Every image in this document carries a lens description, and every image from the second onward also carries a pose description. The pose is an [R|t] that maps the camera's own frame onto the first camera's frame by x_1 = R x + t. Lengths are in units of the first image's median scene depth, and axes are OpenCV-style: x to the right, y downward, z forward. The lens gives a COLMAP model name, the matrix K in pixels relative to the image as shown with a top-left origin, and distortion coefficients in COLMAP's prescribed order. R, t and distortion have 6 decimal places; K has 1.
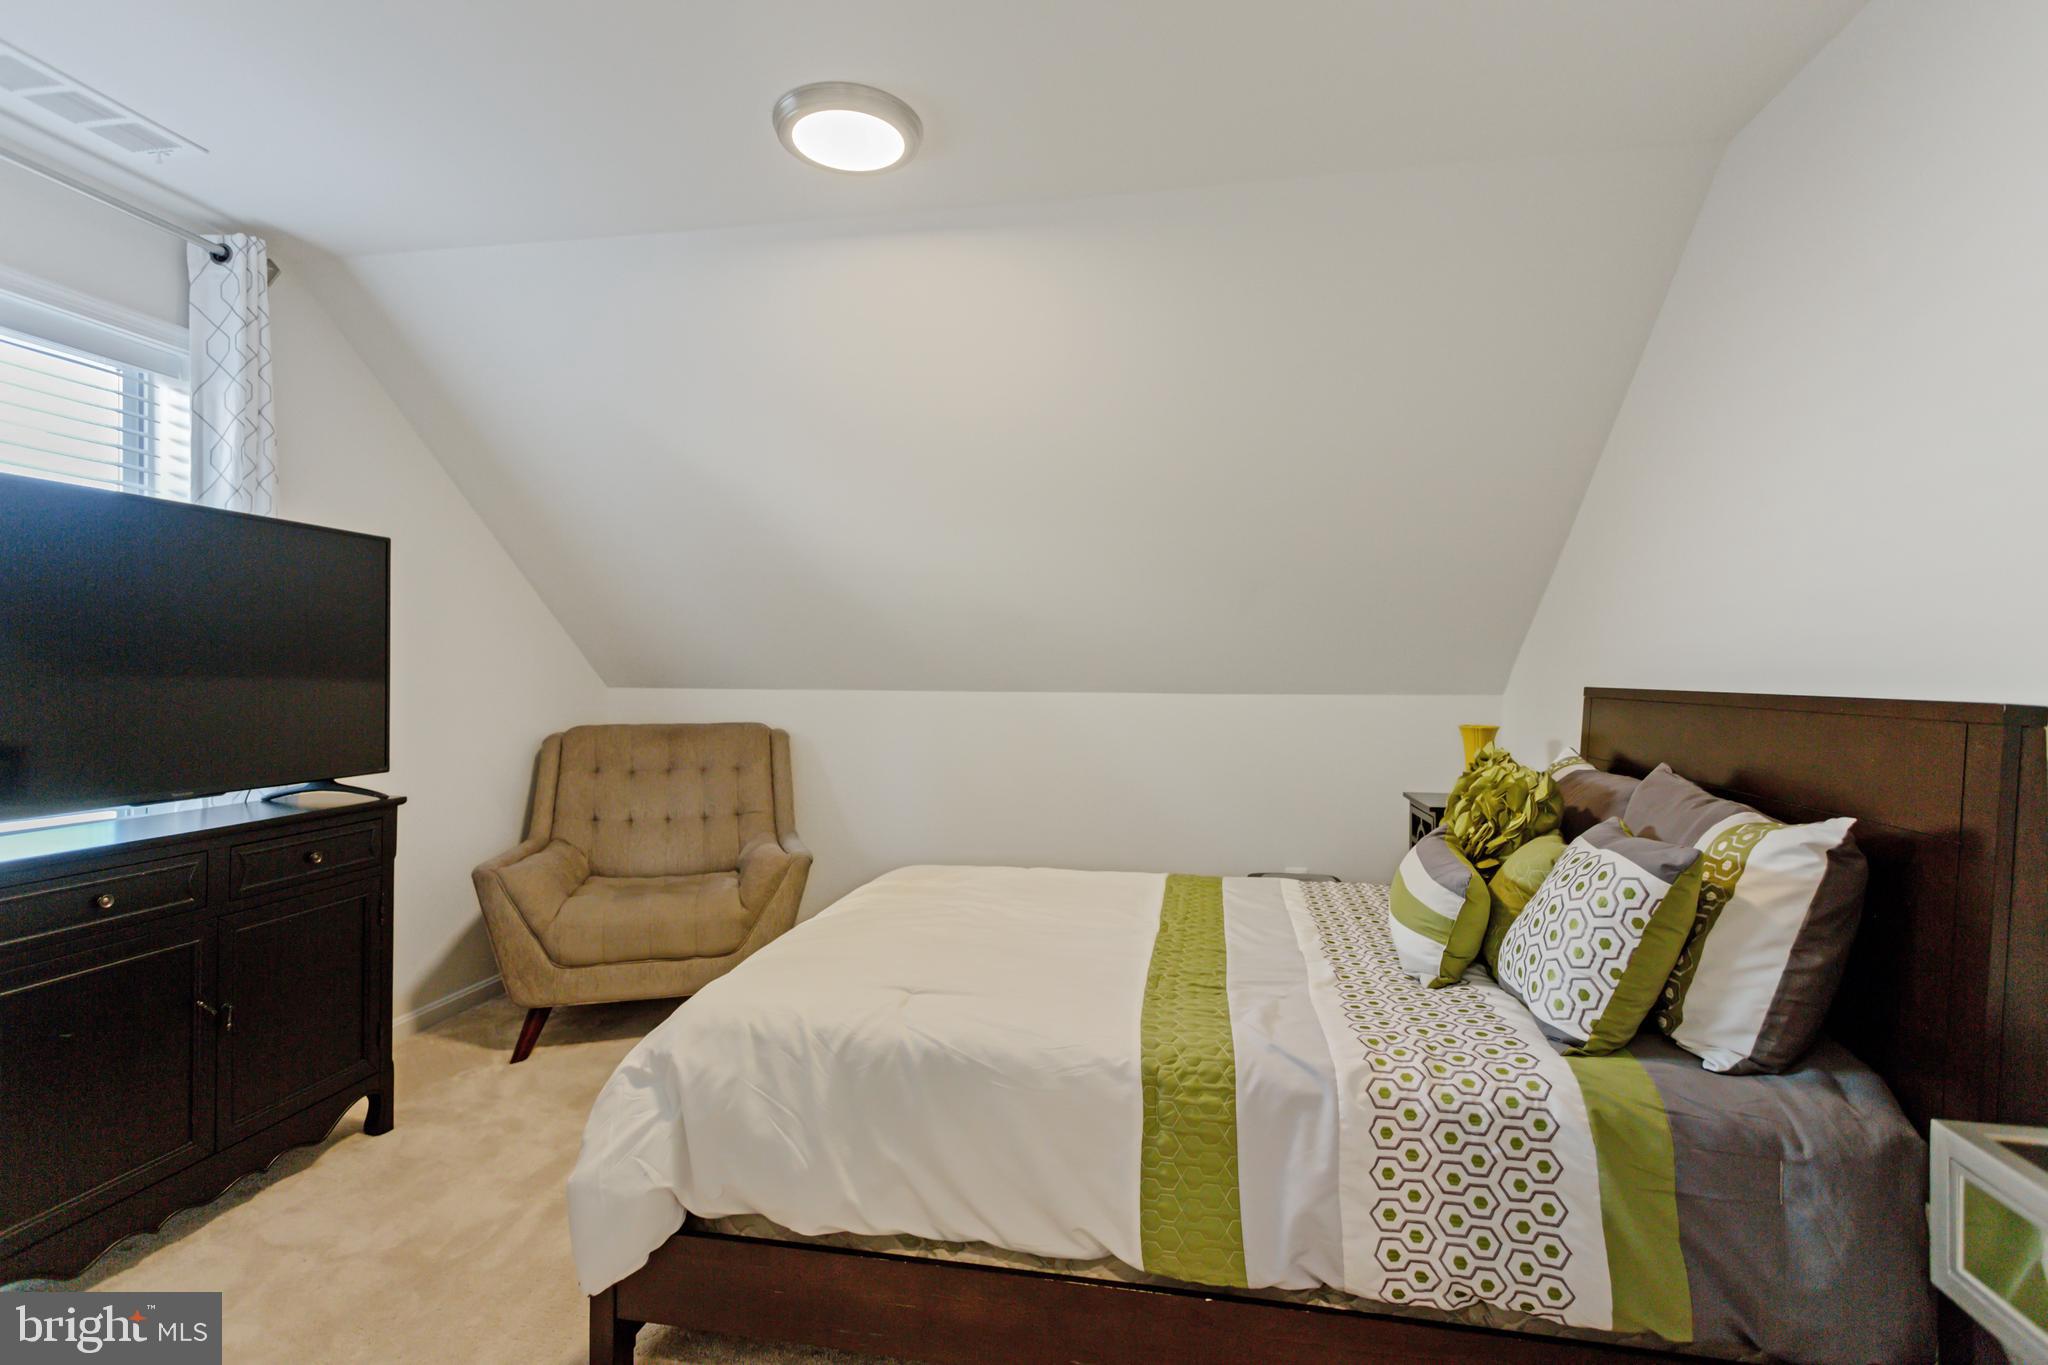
lens RADIAL K [[976.6, 0, 1023.0], [0, 976.6, 679.6], [0, 0, 1]] dist [0.001536, 0.000294]
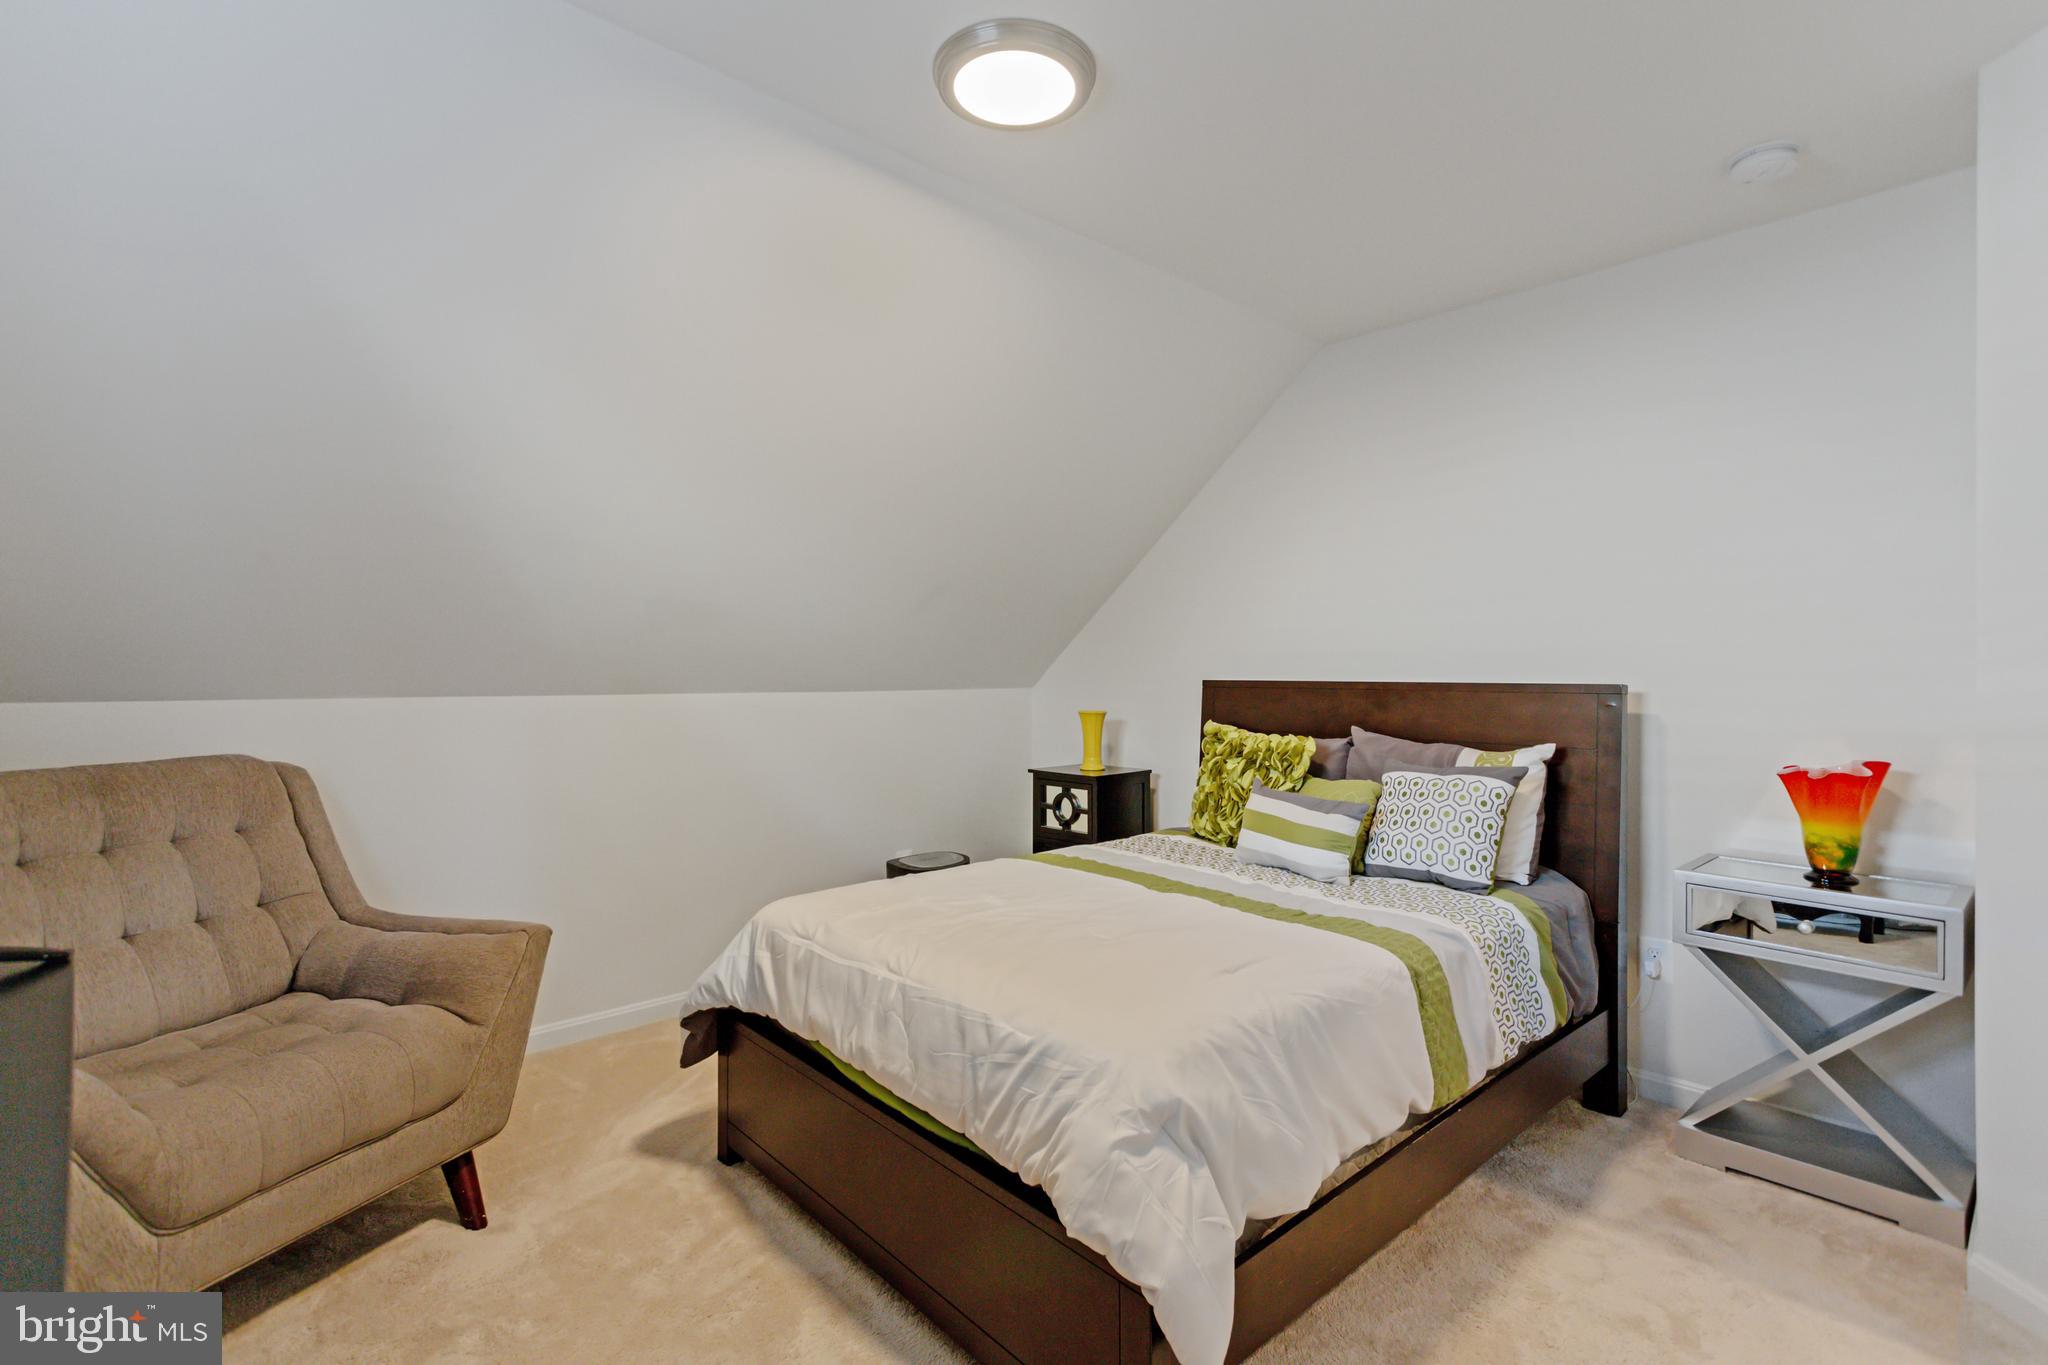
lens RADIAL K [[976.6, 0, 1029.4], [0, 976.6, 673.1], [0, 0, 1]] dist [0.001536, 0.000294]
pose [[0.586564, -0.004840, 0.809888, -1.022531], [0.007196, 0.999974, 0.000764, -0.007927], [-0.809871, 0.005380, 0.586584, 0.511422]]
